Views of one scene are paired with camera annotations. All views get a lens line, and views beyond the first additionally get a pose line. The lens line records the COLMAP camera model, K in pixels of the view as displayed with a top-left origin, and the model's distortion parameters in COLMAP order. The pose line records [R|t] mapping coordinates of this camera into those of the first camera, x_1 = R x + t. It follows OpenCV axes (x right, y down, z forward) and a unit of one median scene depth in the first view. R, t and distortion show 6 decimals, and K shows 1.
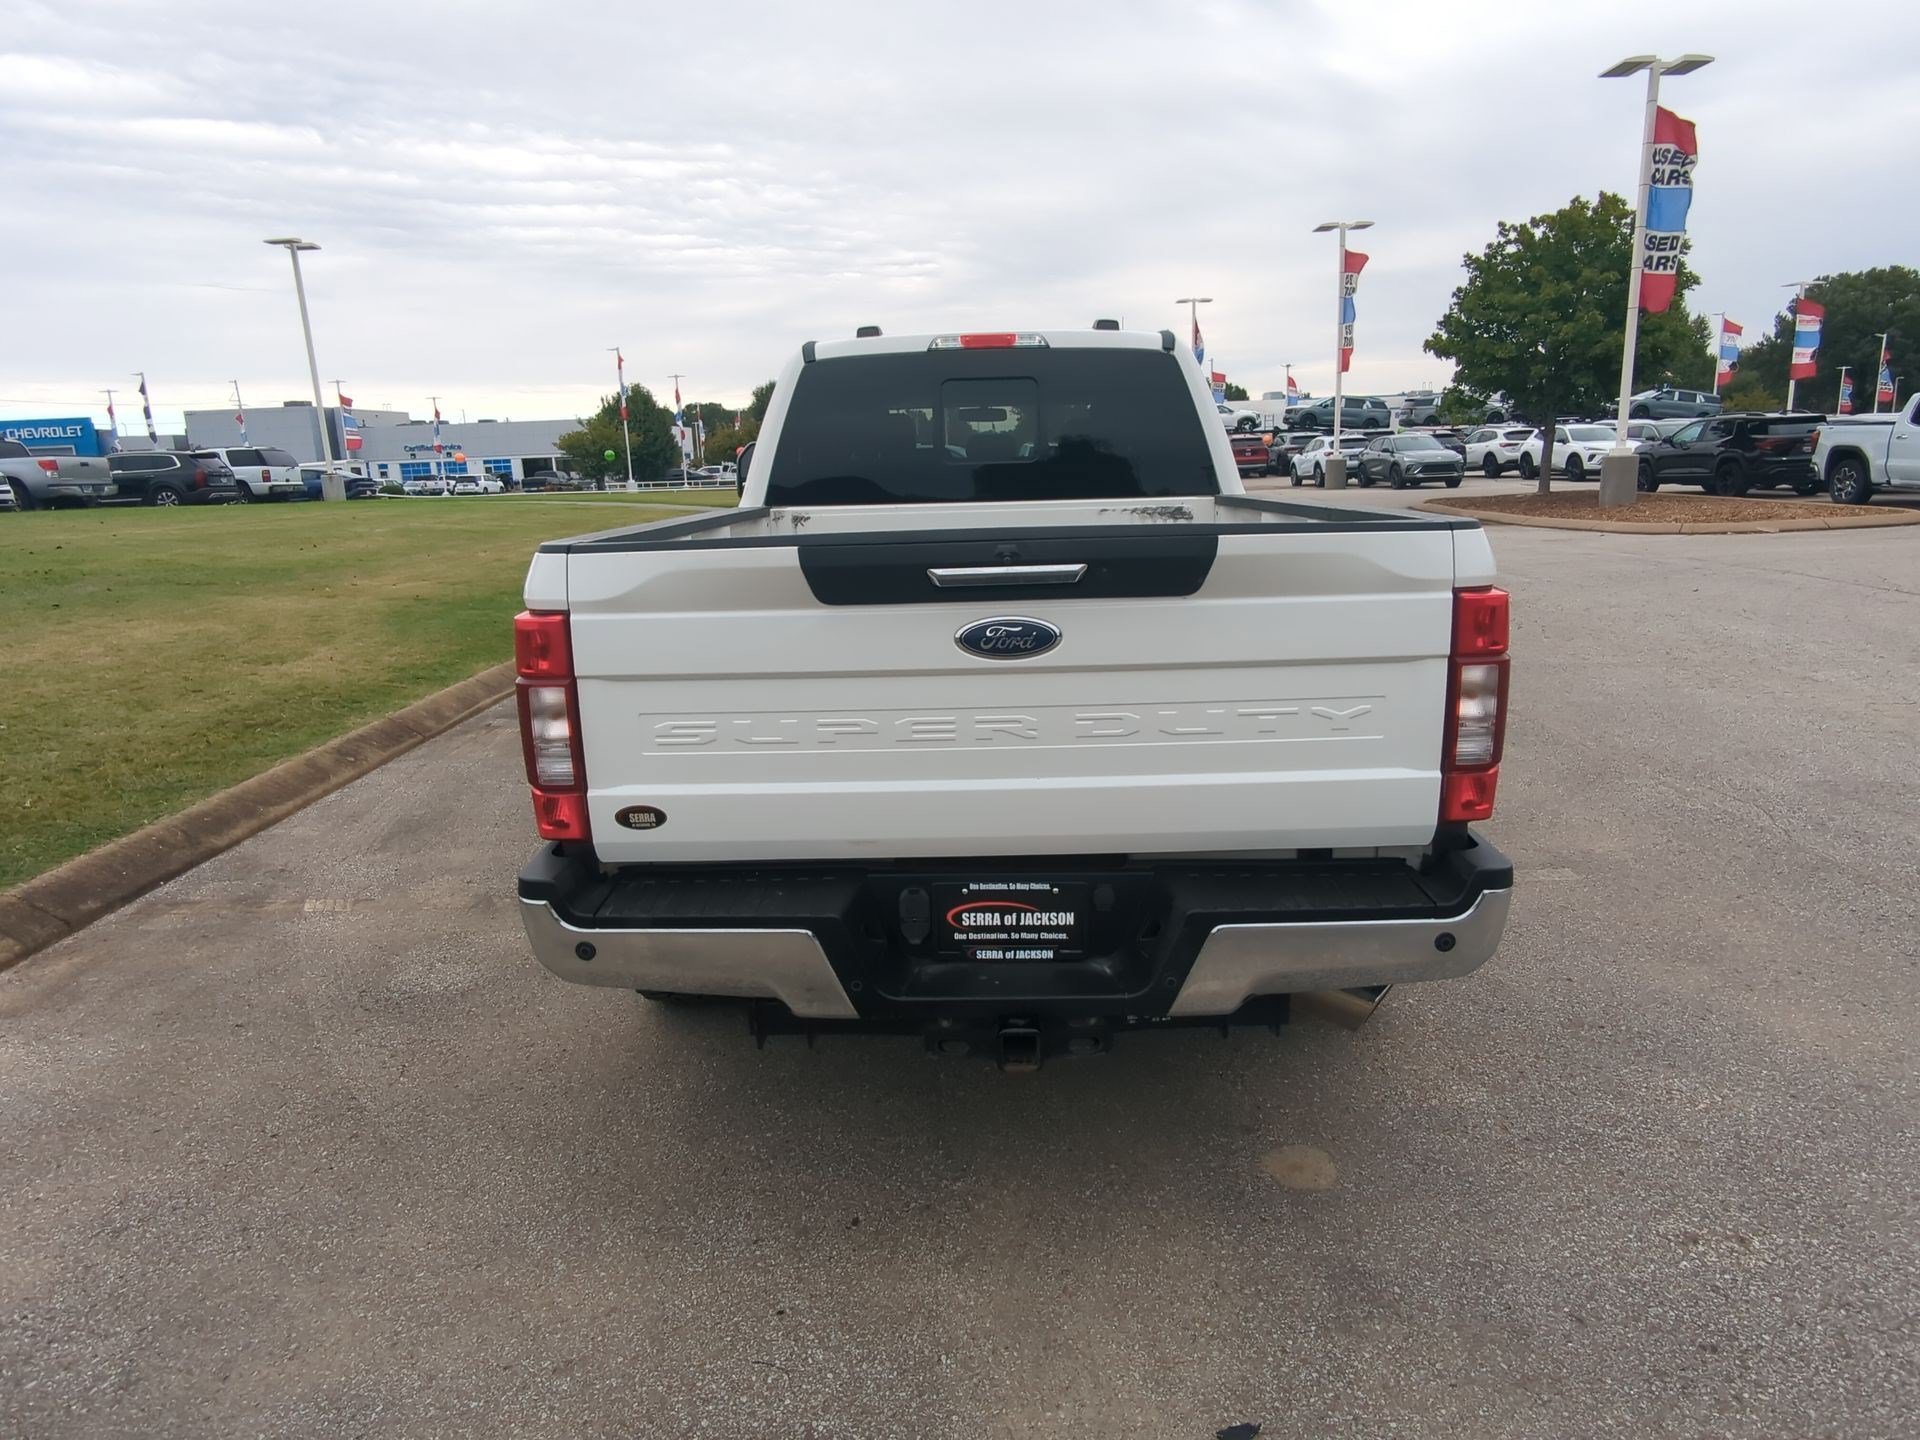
lens RADIAL K [[1147.5, 0, 958.0], [0, 1147.5, 733.1], [0, 0, 1]] dist [-0.006705, -0.000208]
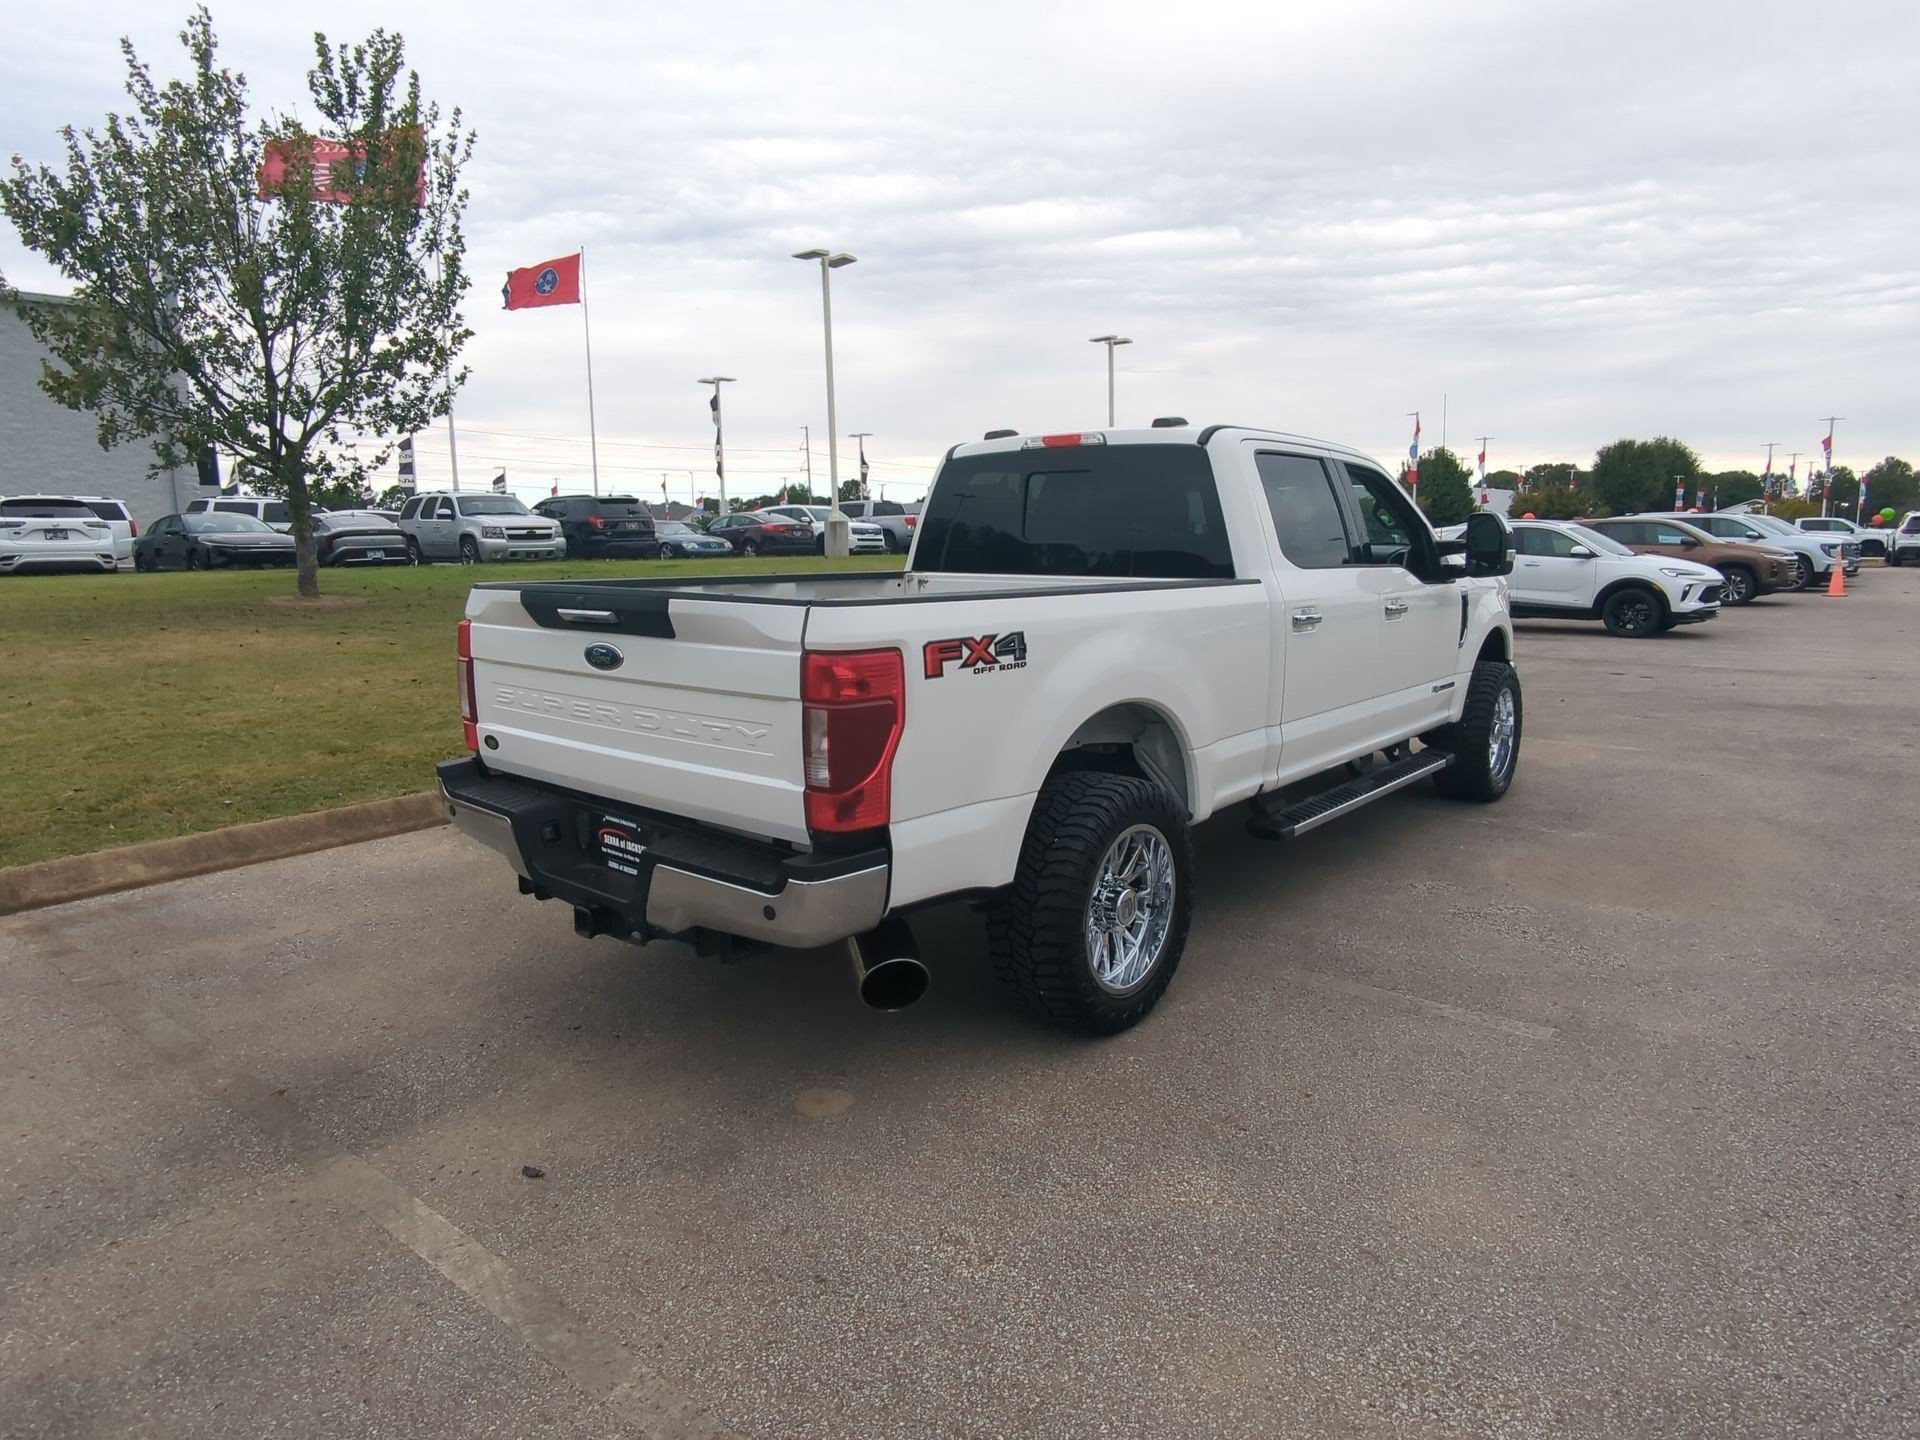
lens RADIAL K [[1155.3, 0, 958.3], [0, 1155.3, 717.5], [0, 0, 1]] dist [-0.000650, -0.003049]
pose [[0.775158, 0.121059, -0.620060, 0.426102], [-0.161766, 0.986783, -0.009572, -0.019172], [0.610706, 0.107724, 0.784496, 0.018549]]
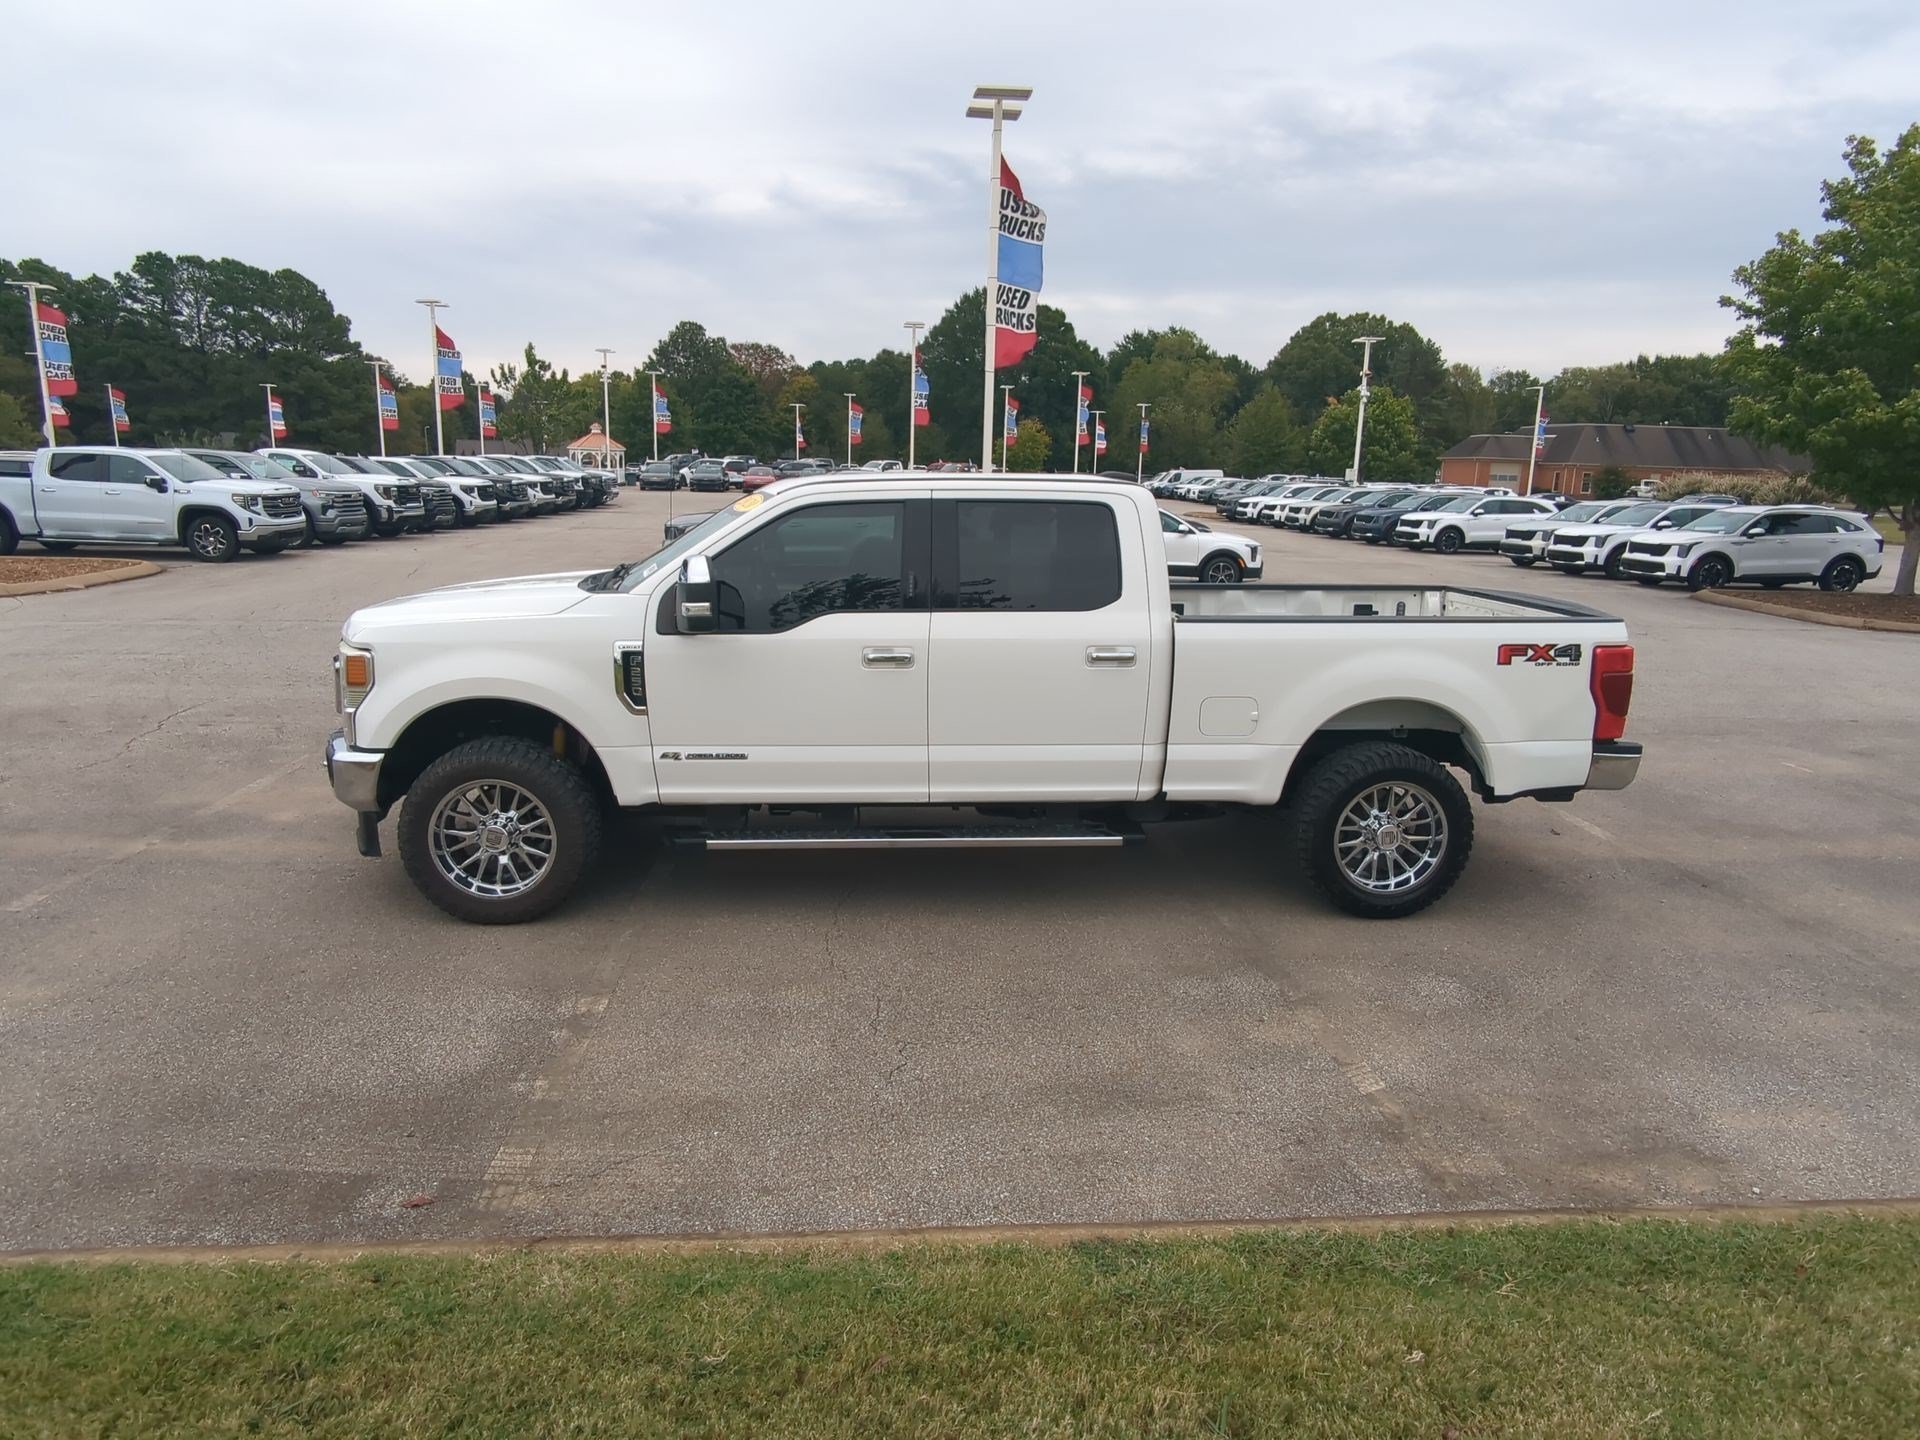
lens RADIAL K [[1158.4, 0, 960.0], [0, 1158.4, 720.0], [0, 0, 1]] dist [-0.003611, -0.000370]
pose [[-0.090114, -0.179868, 0.979554, -0.852028], [0.214008, 0.957083, 0.195430, -0.234084], [-0.972667, 0.227243, -0.047754, 0.798402]]
